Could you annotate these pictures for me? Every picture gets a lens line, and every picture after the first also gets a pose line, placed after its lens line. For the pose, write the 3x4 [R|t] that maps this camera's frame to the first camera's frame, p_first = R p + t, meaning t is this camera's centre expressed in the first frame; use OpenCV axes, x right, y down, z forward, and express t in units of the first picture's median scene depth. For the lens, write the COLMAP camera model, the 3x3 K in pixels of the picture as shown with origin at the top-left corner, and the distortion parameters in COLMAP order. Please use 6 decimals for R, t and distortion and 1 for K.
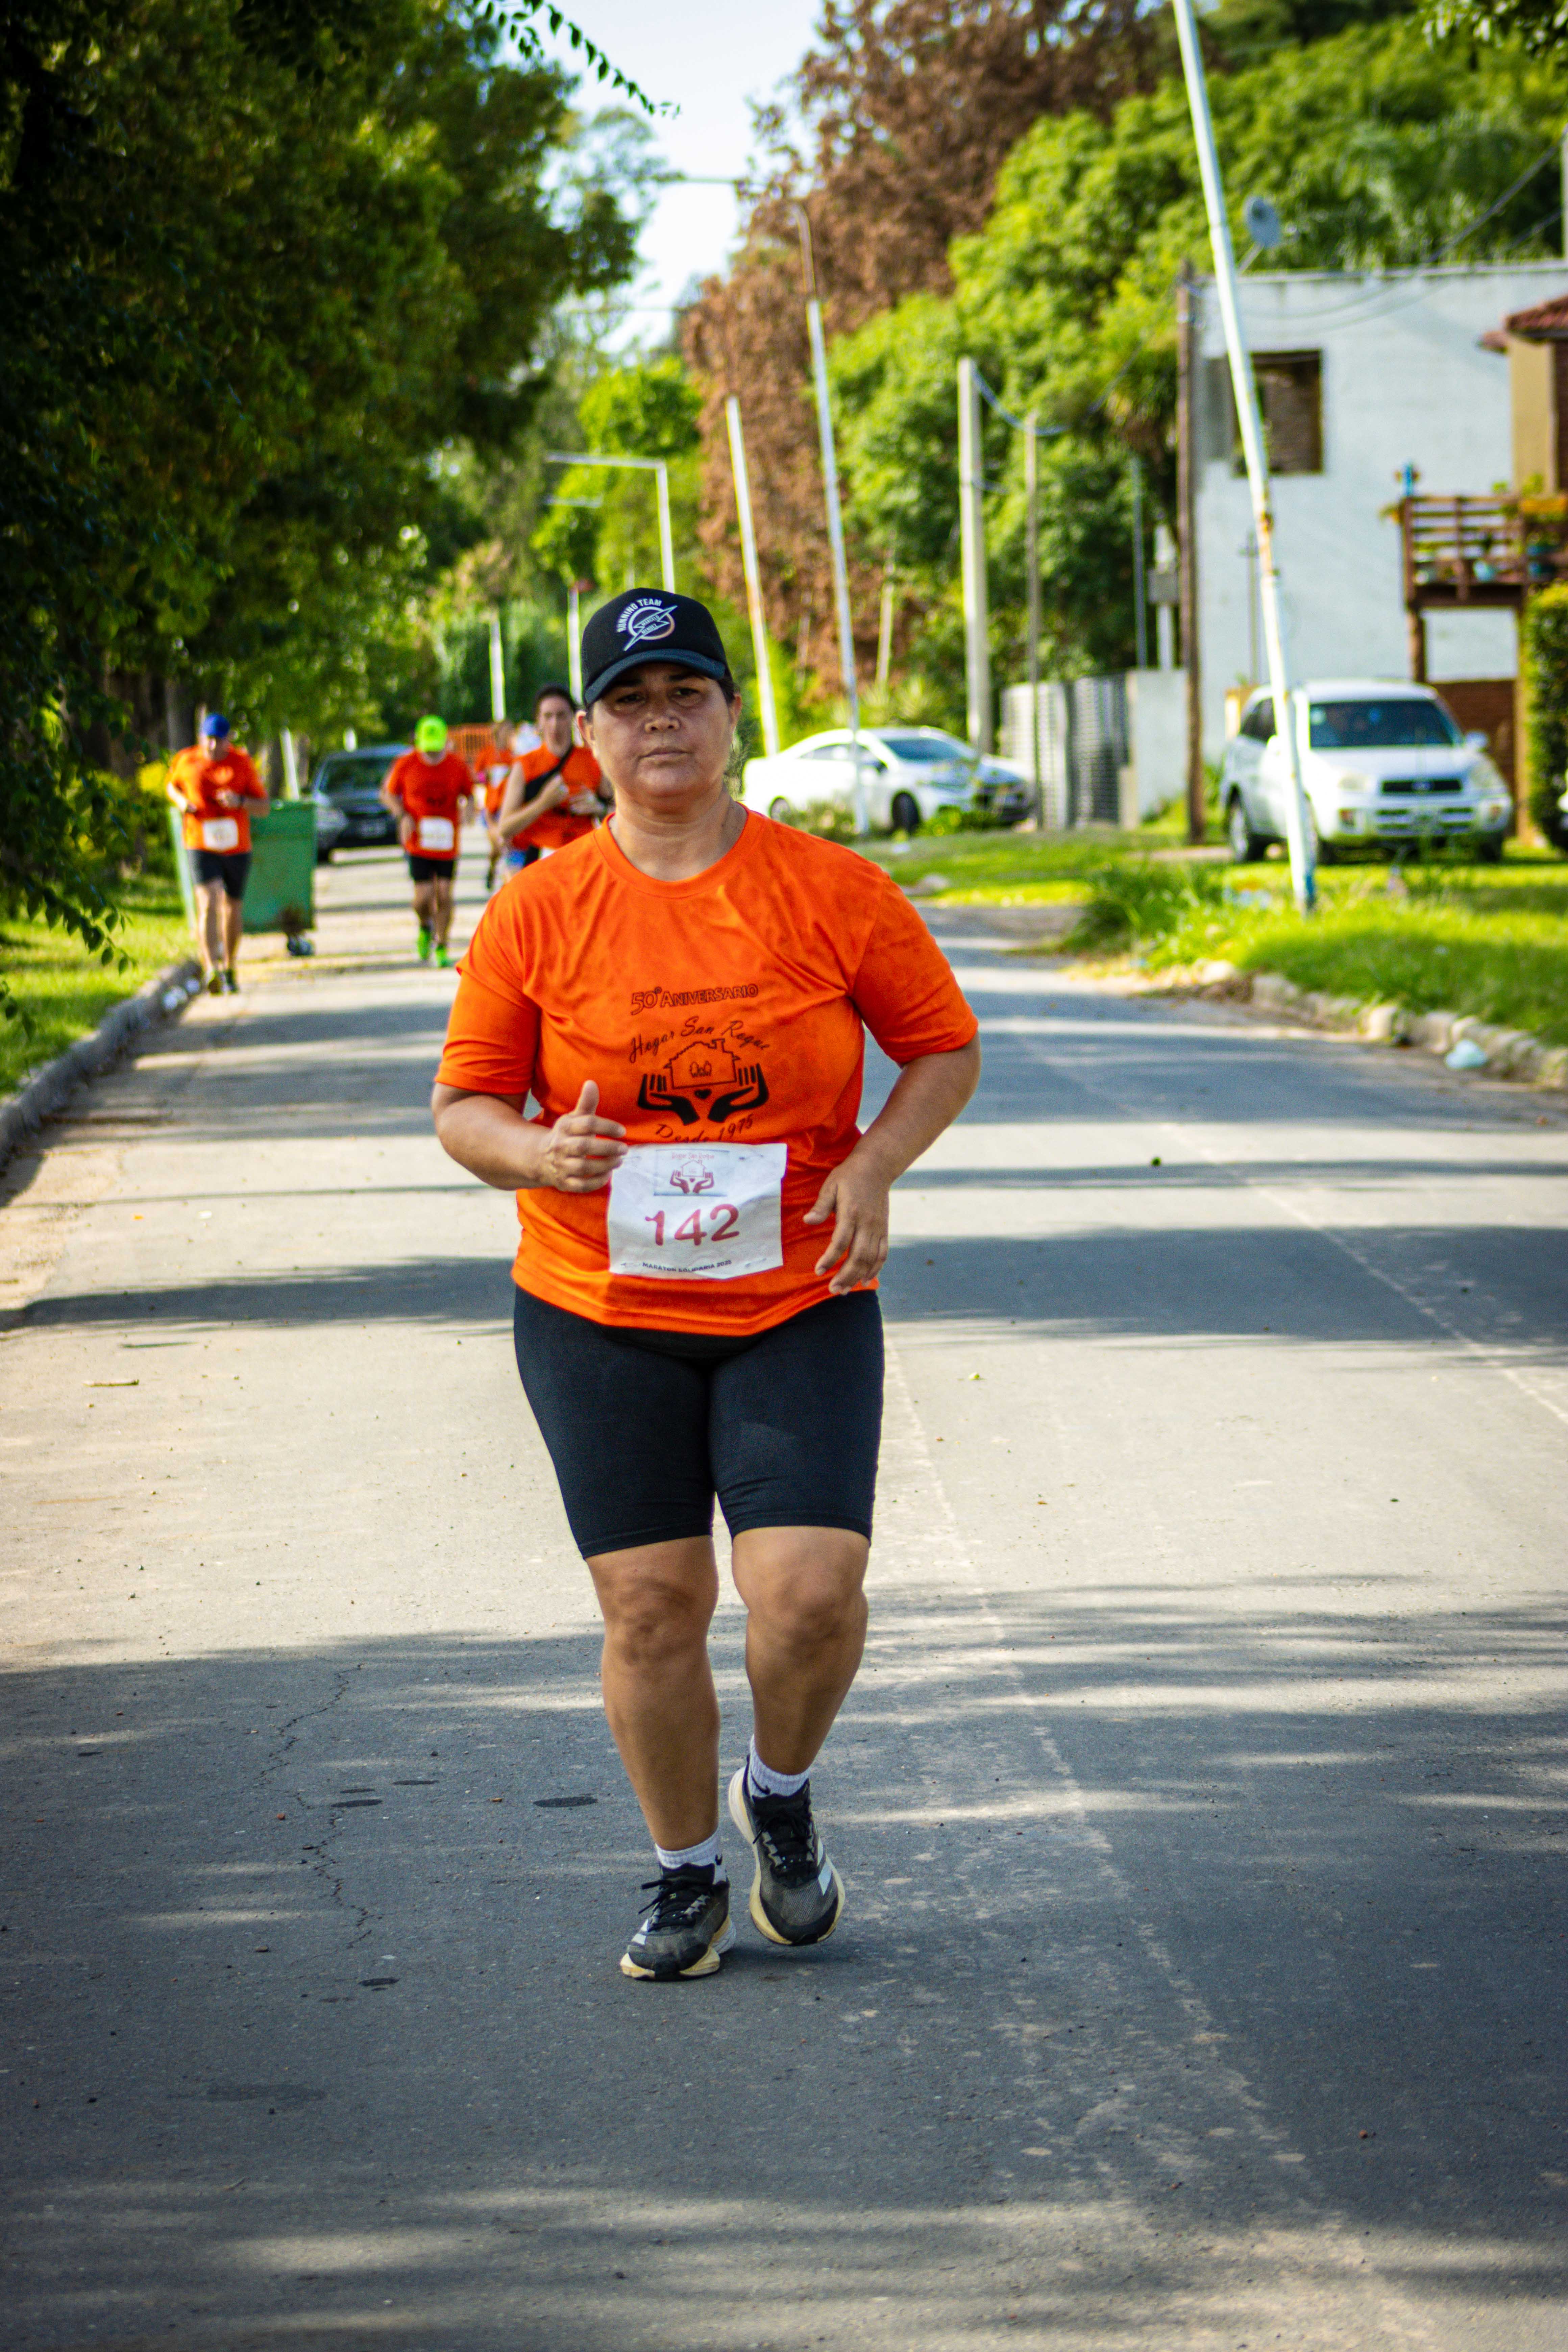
lens RADIAL K [[8458.7, 0, 788.1], [0, 8458.7, 1176.5], [0, 0, 1]] dist [-0.059106, 0.000000]
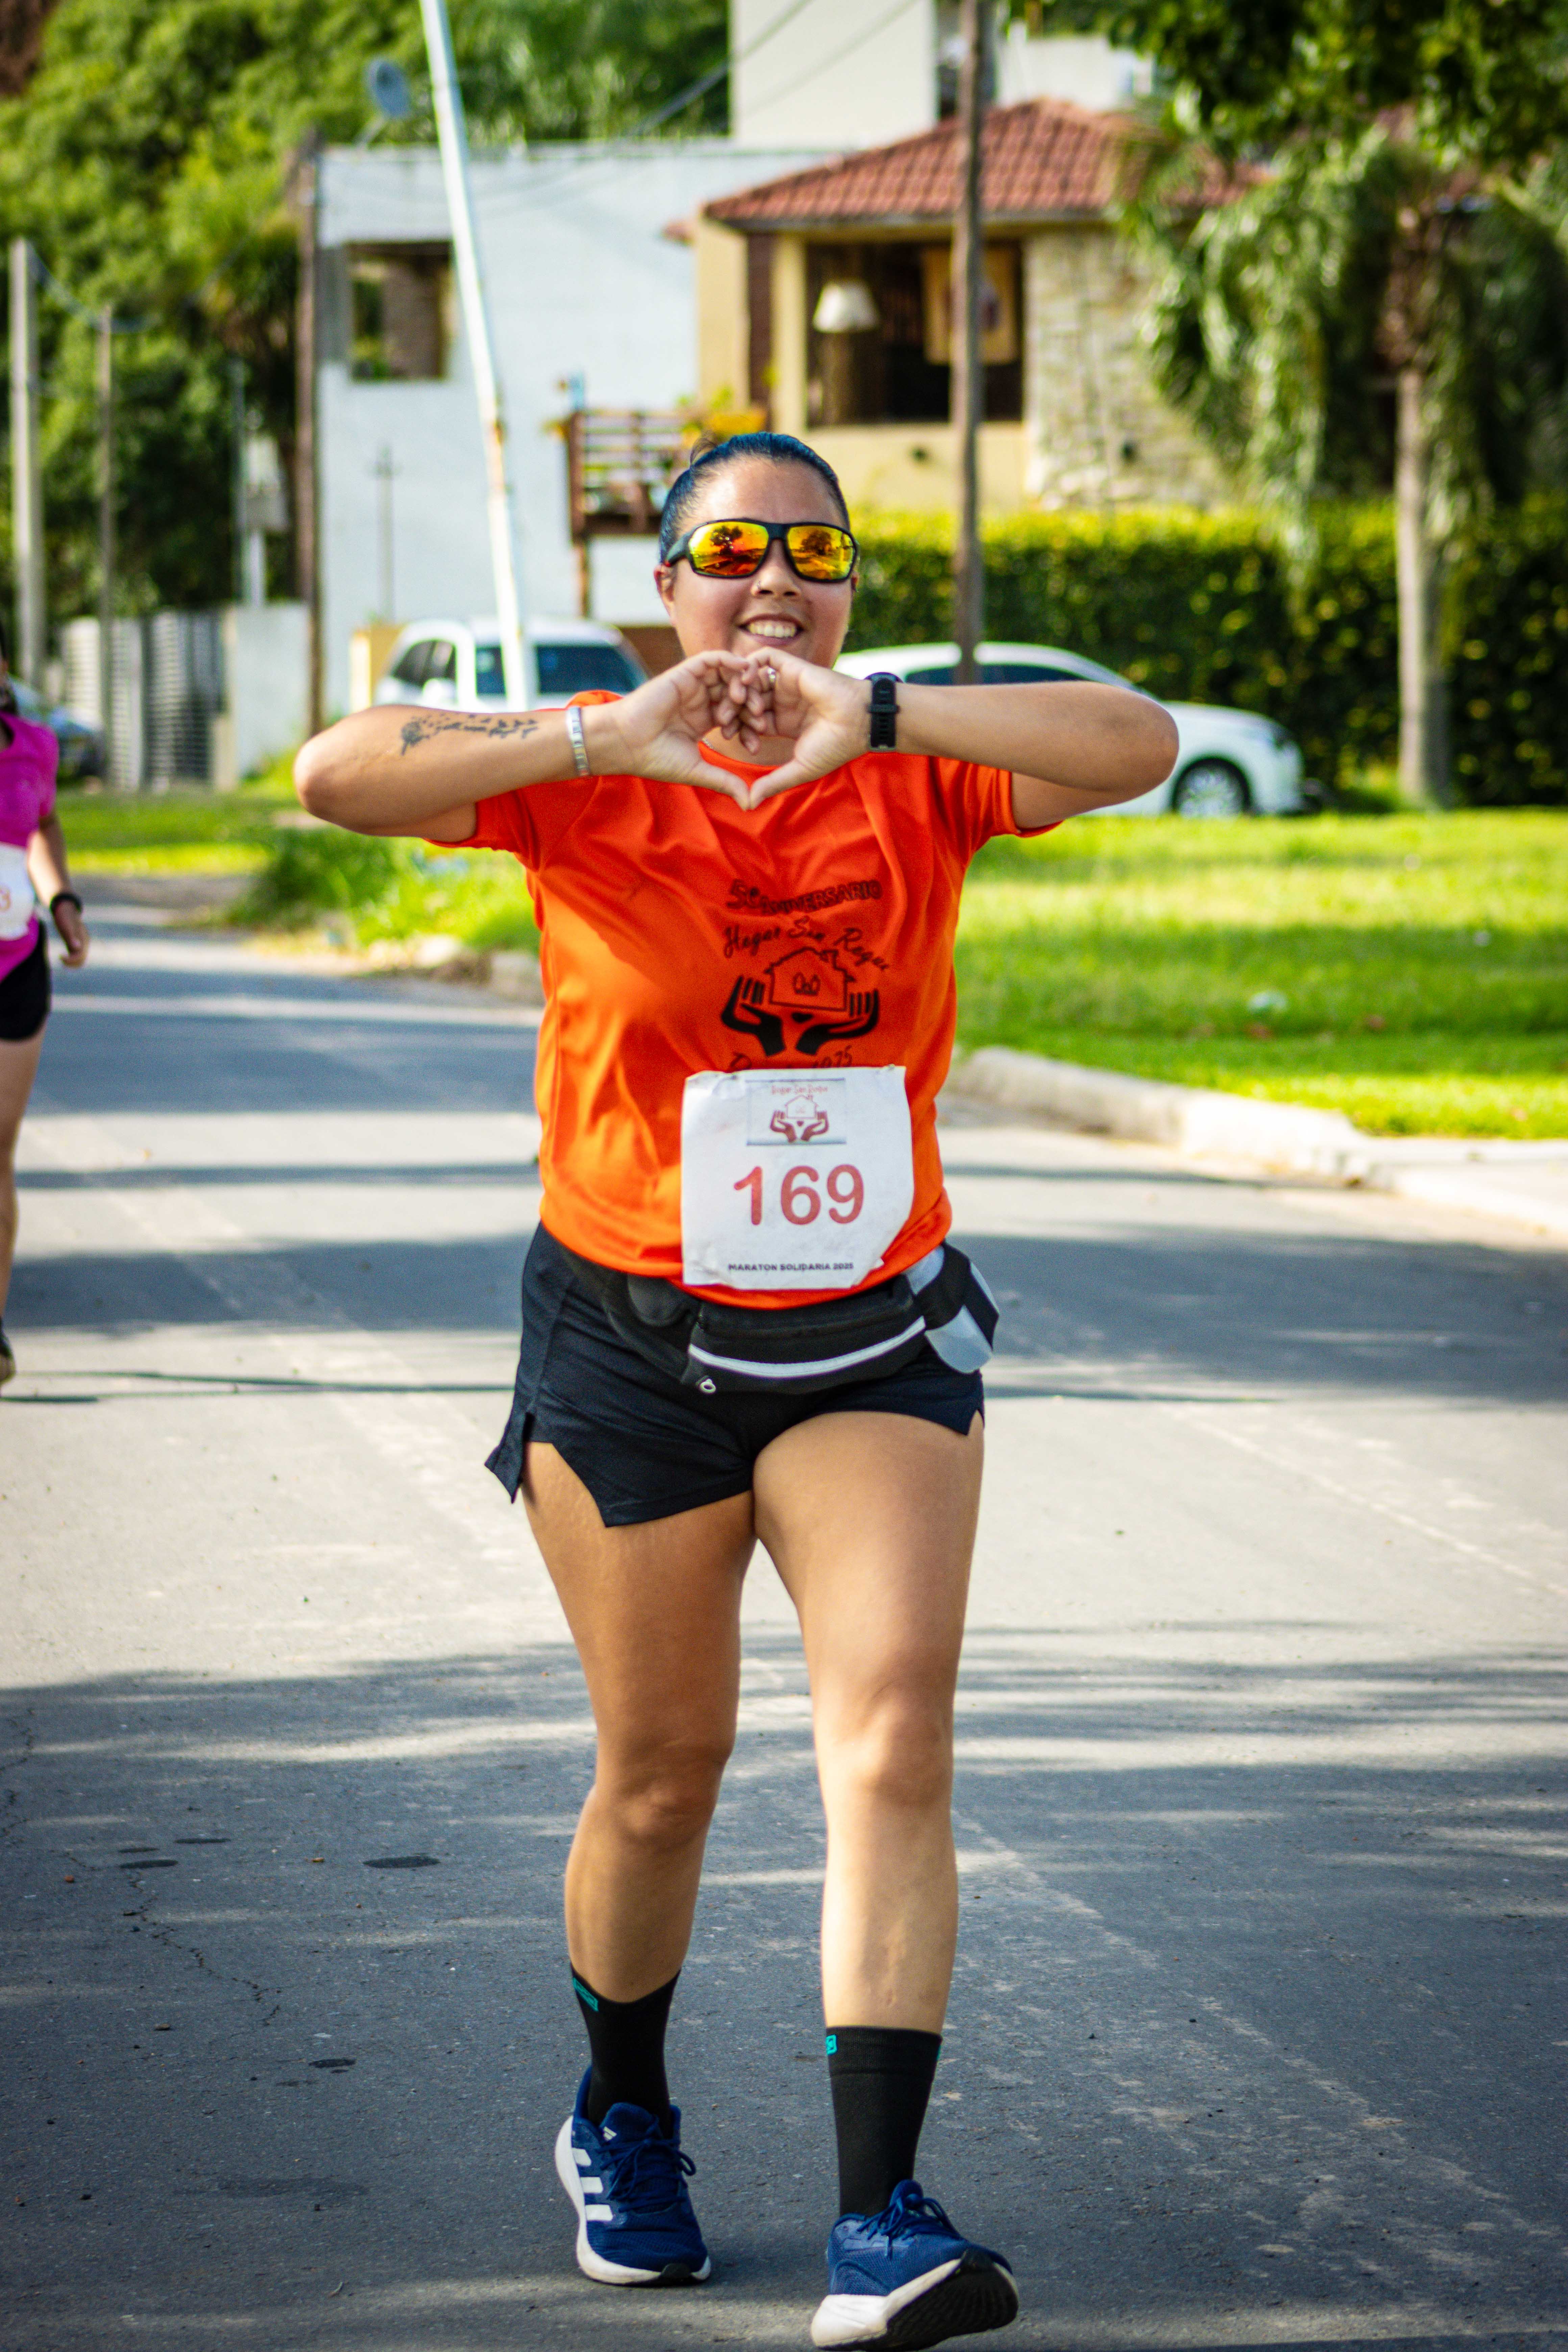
lens RADIAL K [[9775.1, 0, 783.7], [0, 9775.1, 1181.7], [0, 0, 1]] dist [0.150153, 0.000000]
pose [[0.993939, 0.010794, 0.109398, -0.015044], [-0.010578, 0.999941, -0.002551, 0.001071], [-0.109419, 0.001379, 0.993995, 0.001136]]
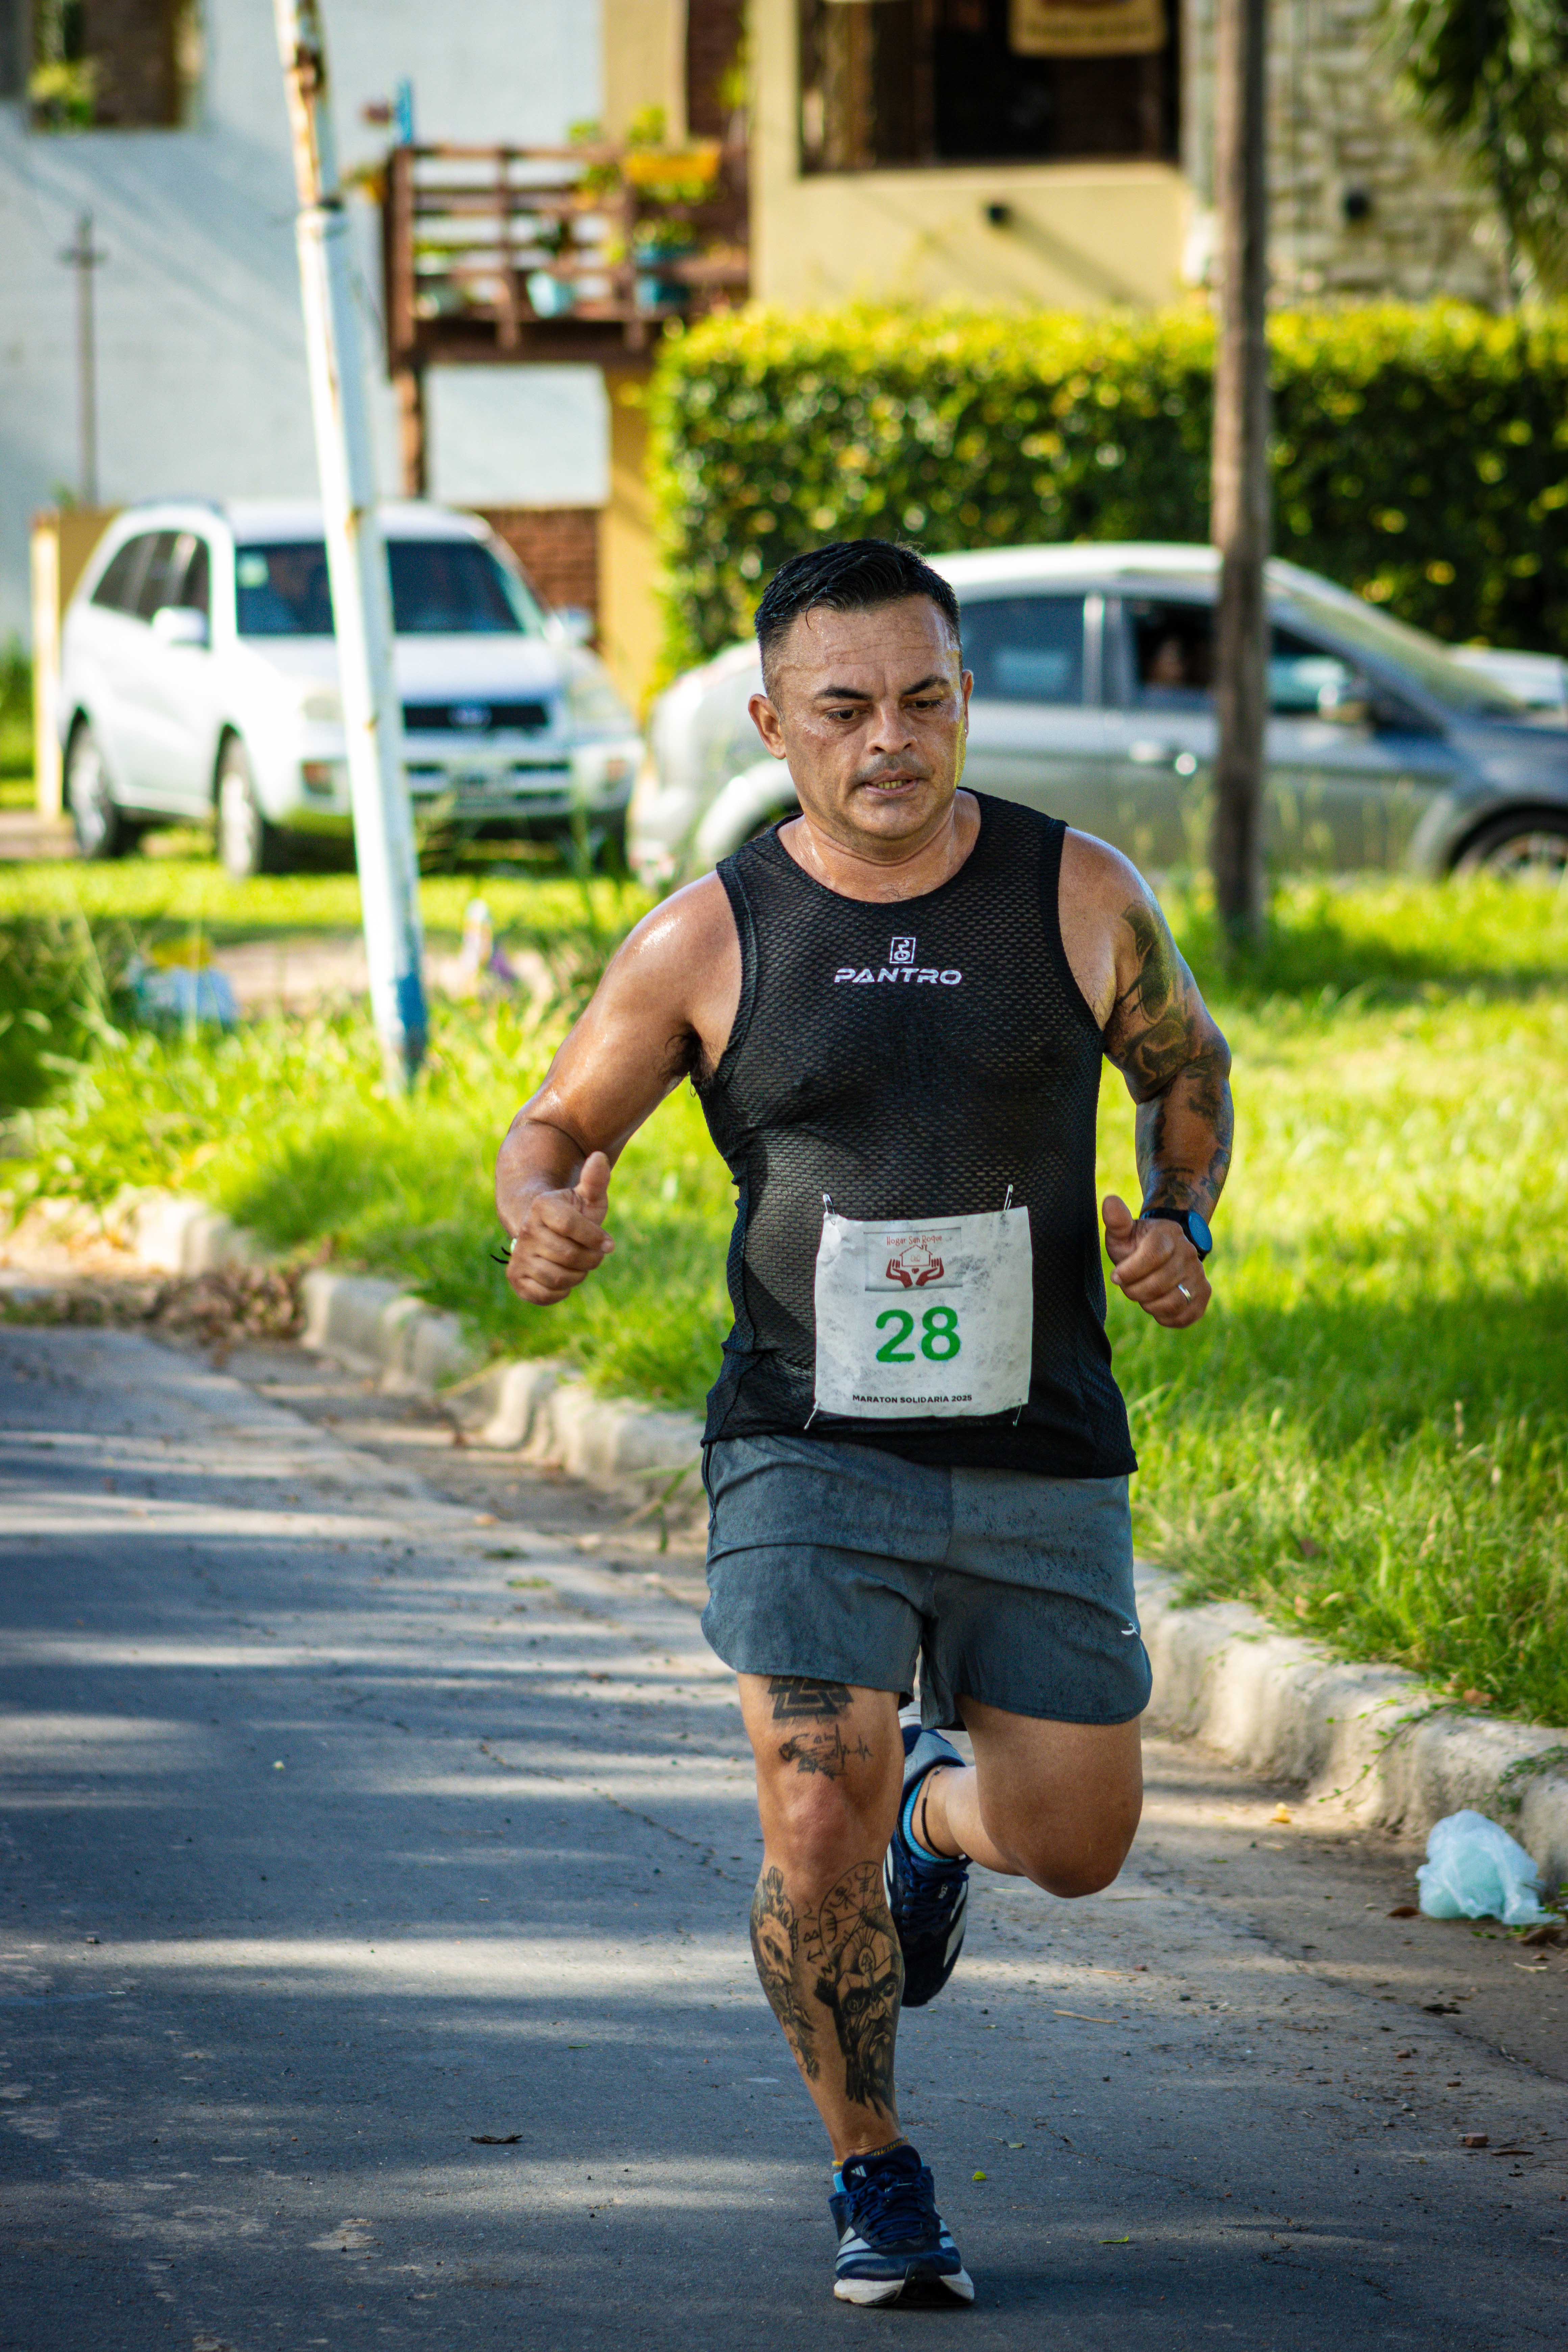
lens RADIAL K [[11601.6, 0, 782.8], [0, 11601.6, 1173.9], [0, 0, 1]] dist [0.617389, 0.000000]
pose [[0.991965, 0.008289, 0.126238, 0.007052], [-0.007975, 0.999964, -0.002996, -0.016243], [-0.126258, 0.001965, 0.991996, 0.300608]]
